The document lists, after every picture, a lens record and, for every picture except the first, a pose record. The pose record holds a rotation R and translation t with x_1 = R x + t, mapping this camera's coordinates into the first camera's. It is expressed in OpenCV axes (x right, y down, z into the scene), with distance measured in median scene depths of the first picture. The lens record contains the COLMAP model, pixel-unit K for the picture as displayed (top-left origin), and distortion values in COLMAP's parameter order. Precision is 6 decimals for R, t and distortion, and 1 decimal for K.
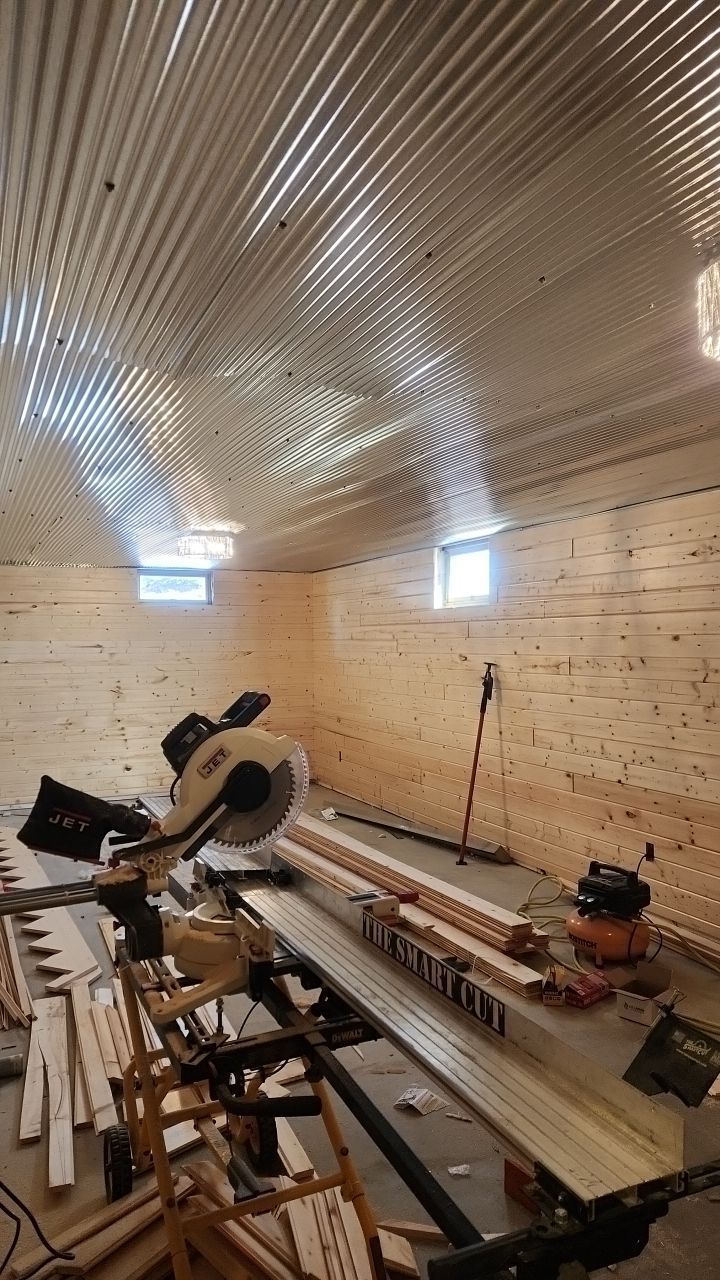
lens RADIAL K [[818.0, 0, 360.0], [0, 818.0, 640.0], [0, 0, 1]] dist [0.040981, -0.000827]
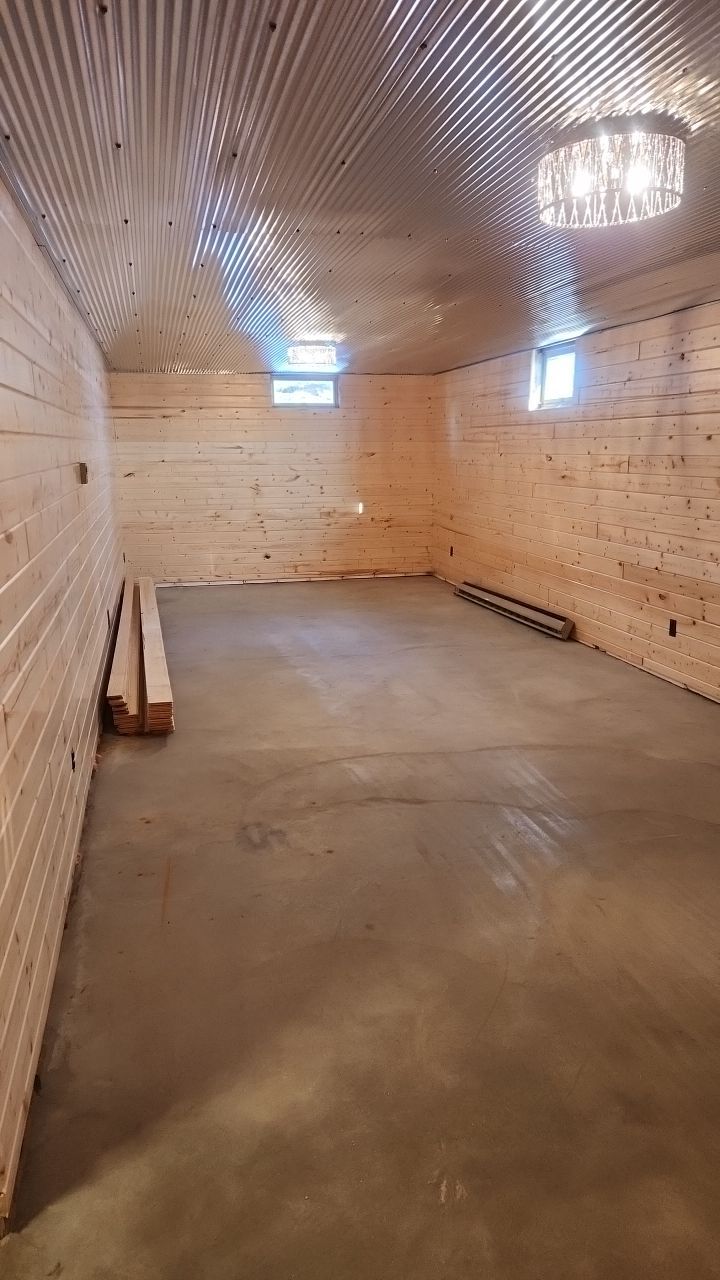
lens RADIAL K [[818.0, 0, 360.0], [0, 818.0, 640.0], [0, 0, 1]] dist [0.040981, -0.000827]
pose [[0.980510, 0.045748, -0.191070, 0.109330], [0.000332, 0.972126, 0.234461, 0.001170], [0.196470, -0.229955, 0.953163, -0.153776]]
